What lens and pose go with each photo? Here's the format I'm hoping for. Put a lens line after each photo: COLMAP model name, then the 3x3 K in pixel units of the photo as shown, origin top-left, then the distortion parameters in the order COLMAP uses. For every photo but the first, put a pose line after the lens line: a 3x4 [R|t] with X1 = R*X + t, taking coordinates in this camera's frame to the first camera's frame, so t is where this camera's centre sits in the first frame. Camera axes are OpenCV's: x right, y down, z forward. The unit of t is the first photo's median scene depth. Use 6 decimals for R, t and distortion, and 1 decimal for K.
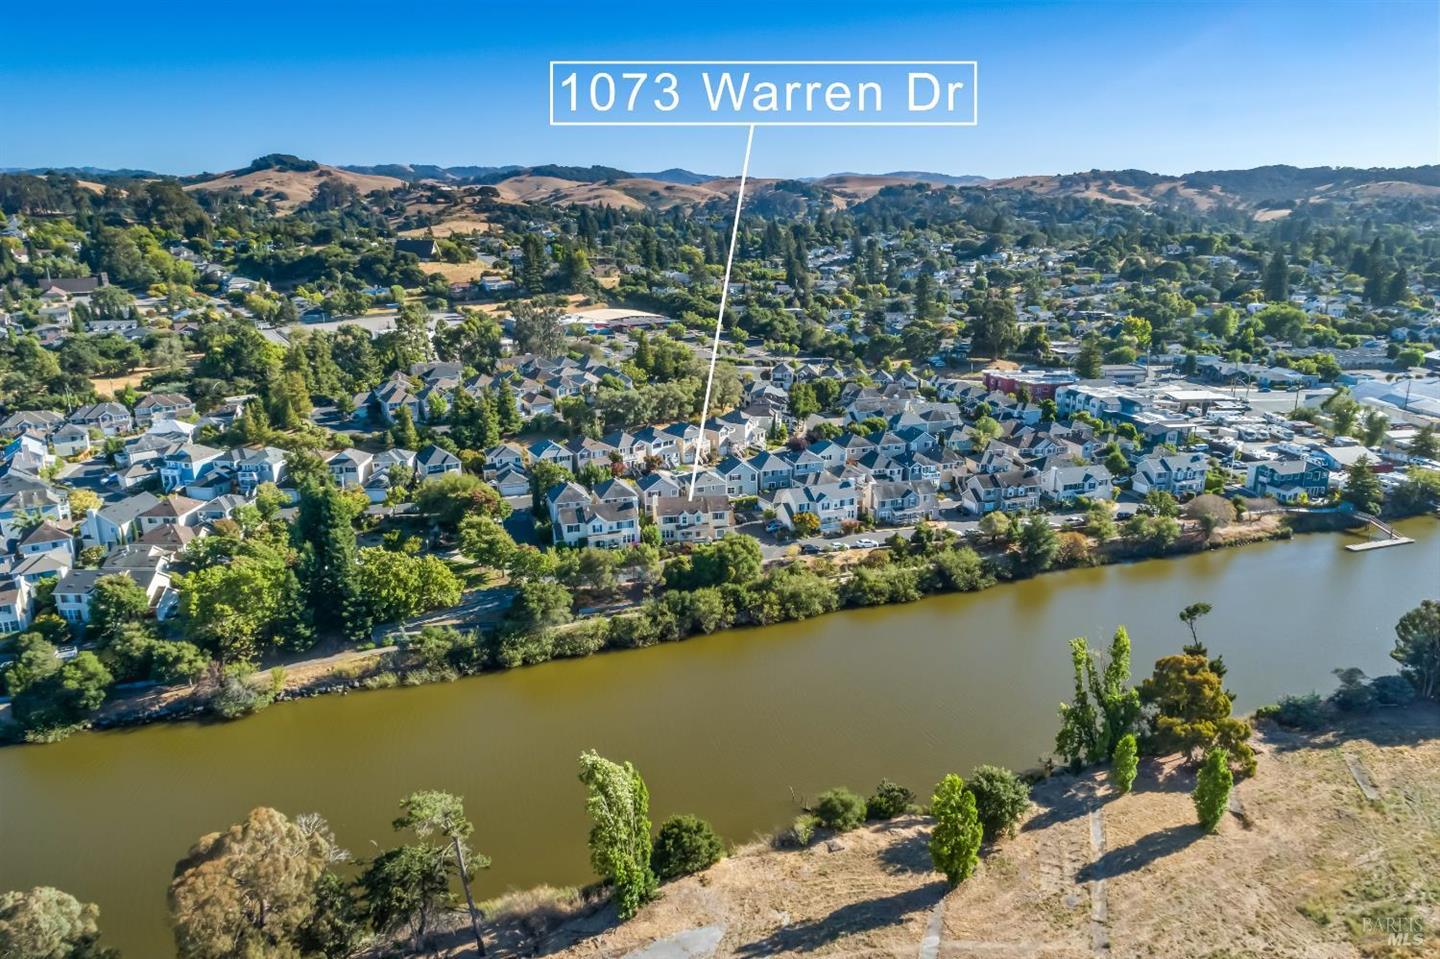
lens RADIAL K [[978.9, 0, 723.8], [0, 978.9, 478.4], [0, 0, 1]] dist [-0.001540, 0.010691]
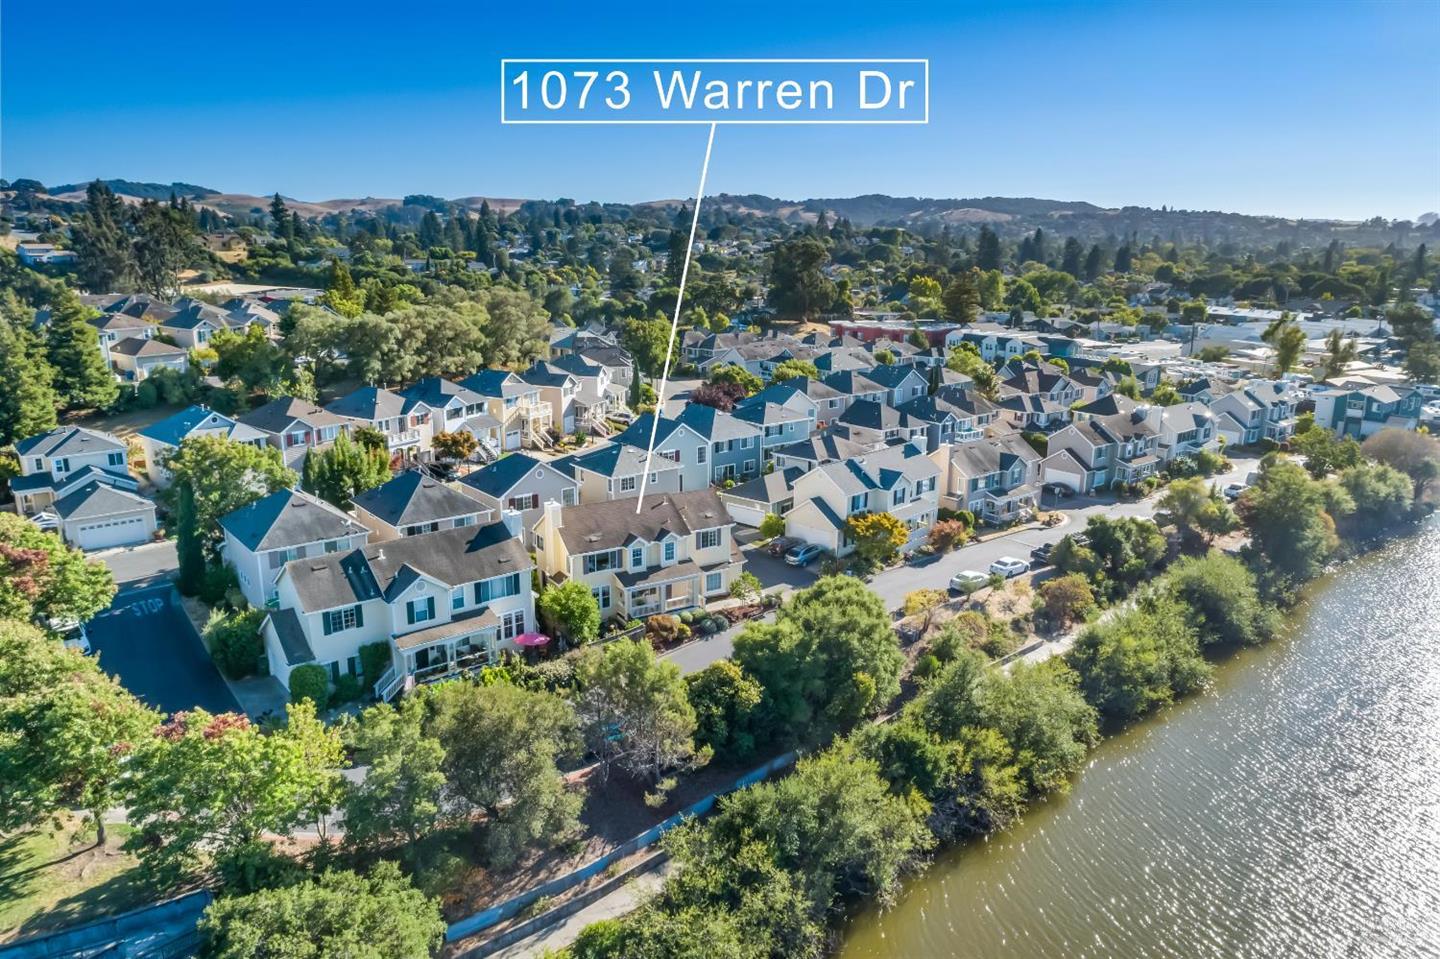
lens RADIAL K [[978.9, 0, 723.8], [0, 978.9, 478.4], [0, 0, 1]] dist [-0.001540, 0.010691]
pose [[0.932193, -0.080619, 0.352870, -0.122238], [0.092343, 0.995591, -0.016488, 0.018282], [-0.349985, 0.047955, 0.935527, 0.545999]]
